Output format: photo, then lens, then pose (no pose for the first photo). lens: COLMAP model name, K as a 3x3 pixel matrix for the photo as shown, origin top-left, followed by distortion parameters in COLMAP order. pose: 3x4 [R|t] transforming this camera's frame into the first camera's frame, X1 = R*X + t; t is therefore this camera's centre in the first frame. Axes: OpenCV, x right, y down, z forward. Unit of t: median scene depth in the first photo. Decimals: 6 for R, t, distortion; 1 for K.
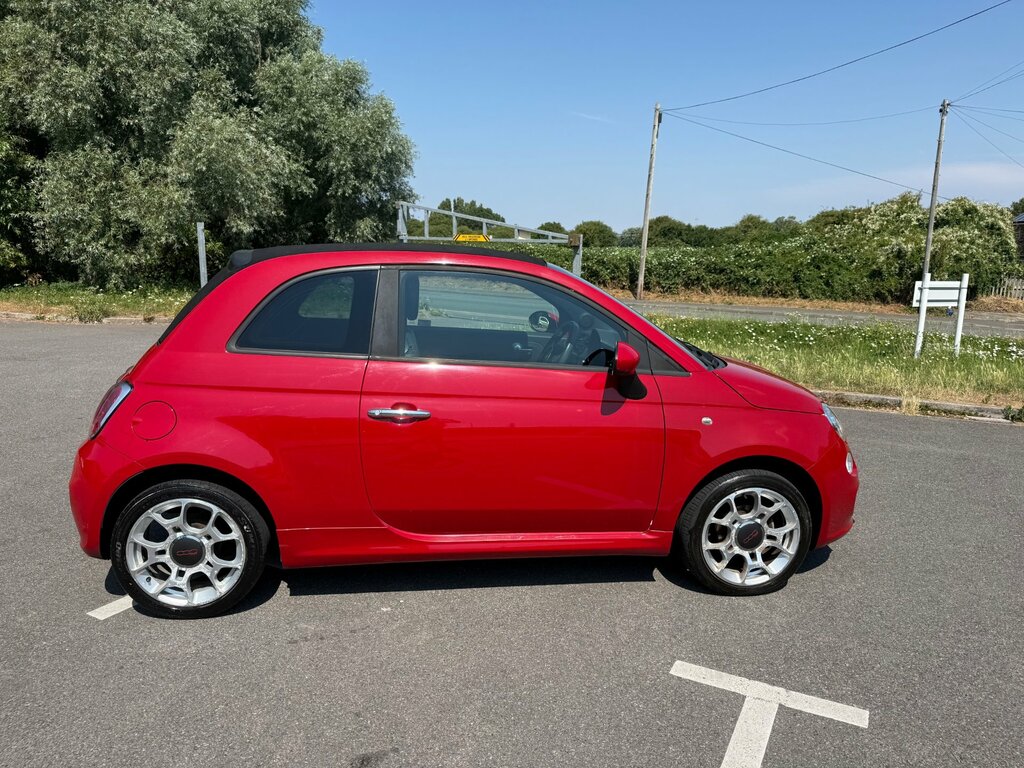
lens RADIAL K [[721.6, 0, 491.4], [0, 721.6, 373.9], [0, 0, 1]] dist [0.038600, -0.070056]
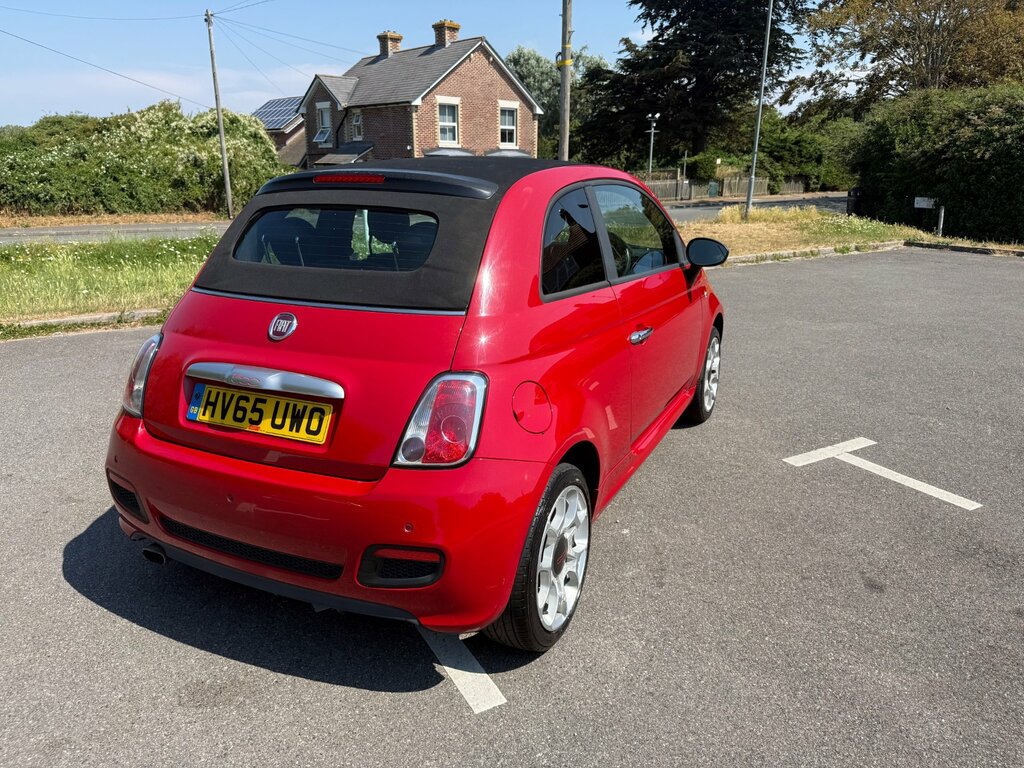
lens RADIAL K [[730.4, 0, 498.3], [0, 730.4, 371.4], [0, 0, 1]] dist [0.078001, -0.130270]
pose [[0.541483, -0.244017, 0.804520, -0.123327], [0.153703, 0.969556, 0.190624, -0.013515], [-0.826542, 0.020438, 0.562504, 0.070141]]
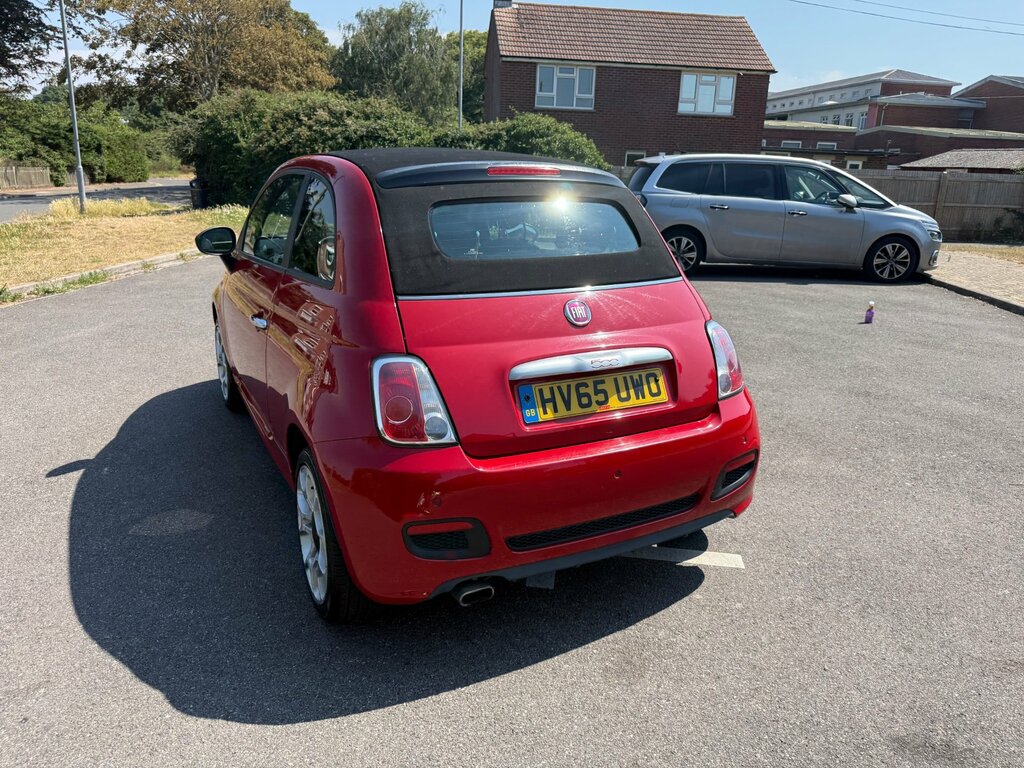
lens RADIAL K [[742.8, 0, 509.0], [0, 742.8, 380.9], [0, 0, 1]] dist [0.029003, -0.043618]
pose [[-0.359268, -0.284432, 0.888833, -0.148671], [0.127466, 0.928541, 0.348661, -0.032241], [-0.924488, 0.238559, -0.297340, 0.181069]]
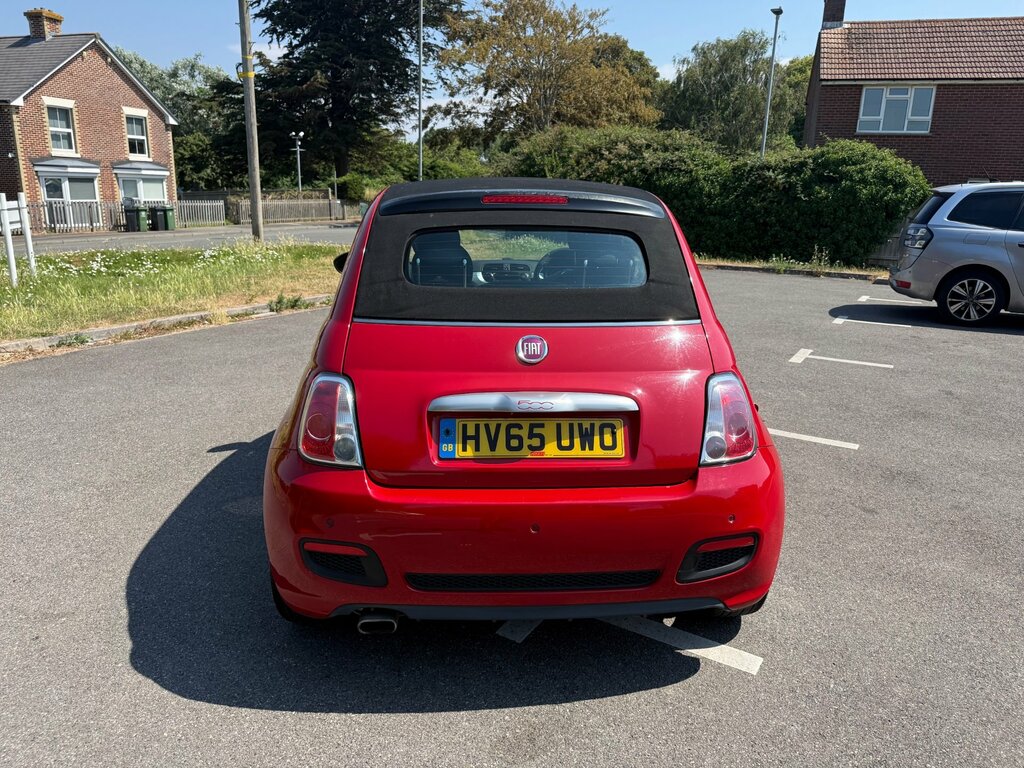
lens RADIAL K [[742.8, 0, 509.0], [0, 742.8, 380.9], [0, 0, 1]] dist [0.029003, -0.043618]
pose [[0.065295, -0.264315, 0.962223, -0.151335], [0.148946, 0.956060, 0.252515, -0.025154], [-0.986687, 0.126831, 0.101795, 0.136337]]
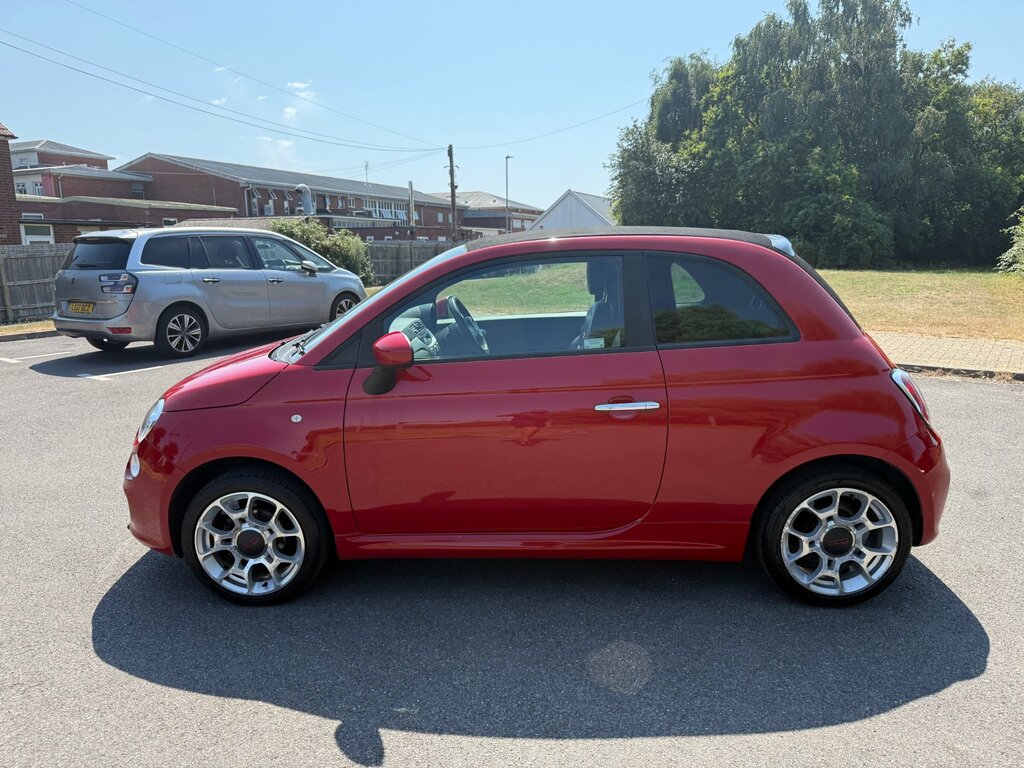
lens RADIAL K [[741.8, 0, 526.8], [0, 741.8, 384.1], [0, 0, 1]] dist [0.023921, -0.045733]
pose [[-0.992159, -0.029192, 0.121526, -0.020001], [0.016005, 0.934662, 0.355178, -0.048603], [-0.123954, 0.354338, -0.926866, 0.288394]]
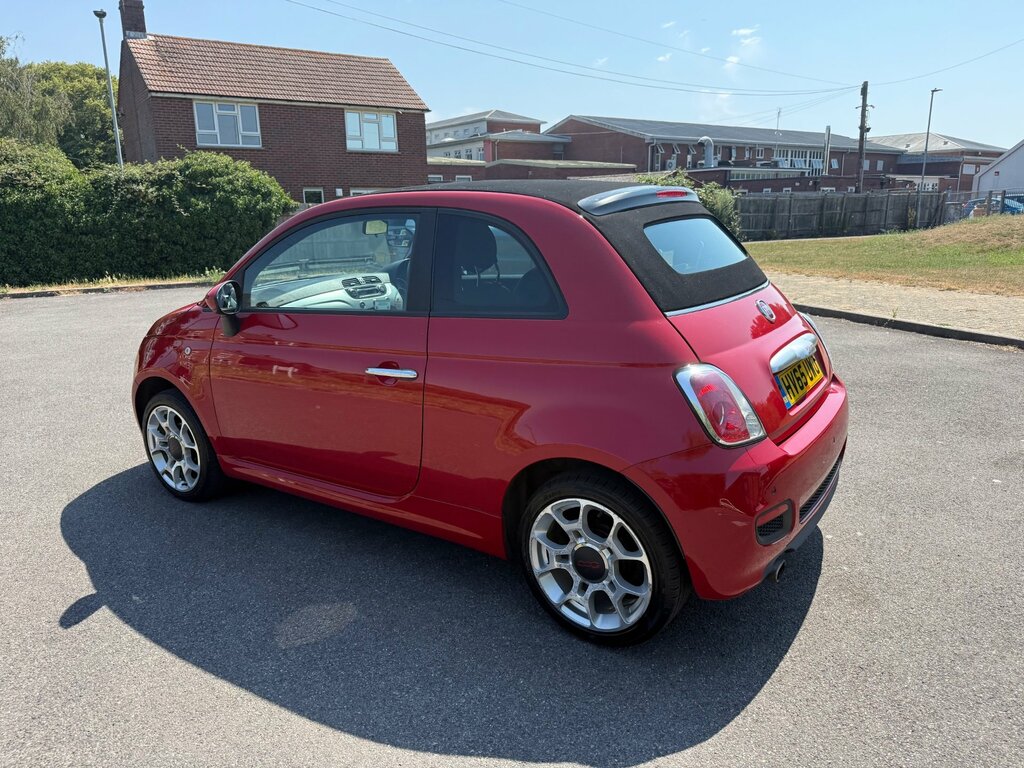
lens RADIAL K [[739.9, 0, 511.8], [0, 739.9, 390.4], [0, 0, 1]] dist [0.029161, -0.042782]
pose [[-0.762537, -0.157410, 0.627503, -0.106142], [0.121670, 0.917747, 0.378071, -0.041171], [-0.635401, 0.364641, -0.680663, 0.245253]]
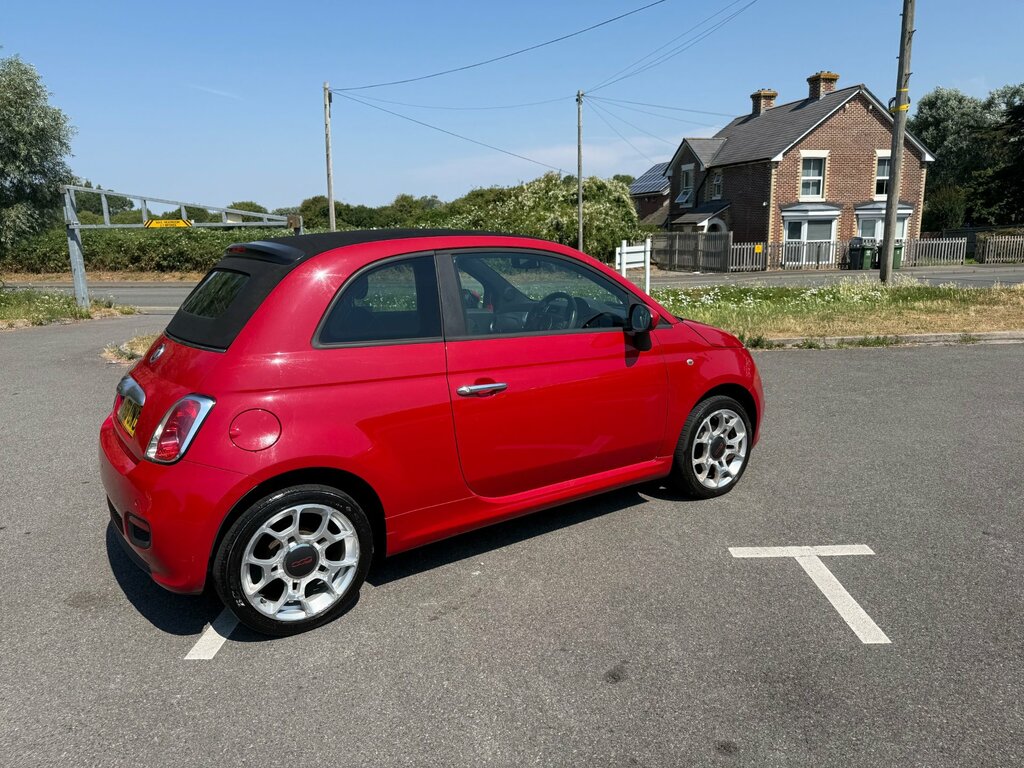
lens RADIAL K [[722.7, 0, 494.5], [0, 722.7, 375.7], [0, 0, 1]] dist [0.069460, -0.107623]
pose [[0.890517, -0.127547, 0.436705, -0.067784], [0.115804, 0.991828, 0.053535, -0.002136], [-0.439964, 0.002899, 0.898011, 0.003473]]
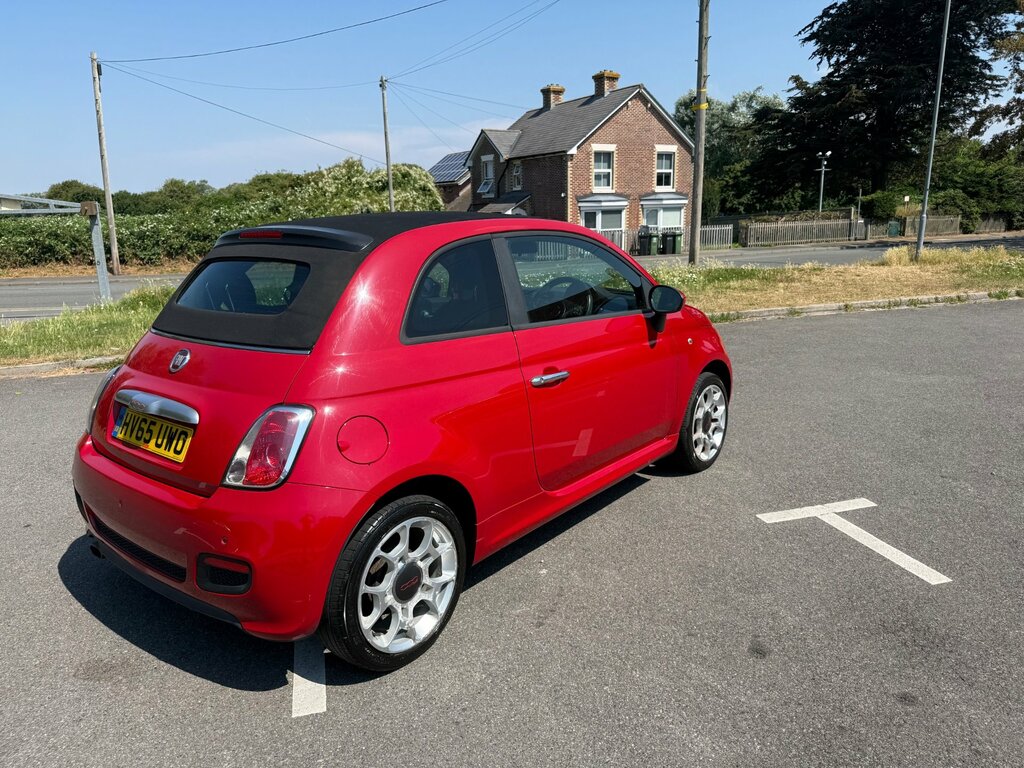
lens RADIAL K [[728.6, 0, 497.7], [0, 728.6, 372.8], [0, 0, 1]] dist [0.046761, -0.054713]
pose [[0.721301, -0.181334, 0.668463, -0.101763], [0.152536, 0.983013, 0.102069, -0.007869], [-0.675616, 0.028343, 0.736709, 0.034320]]
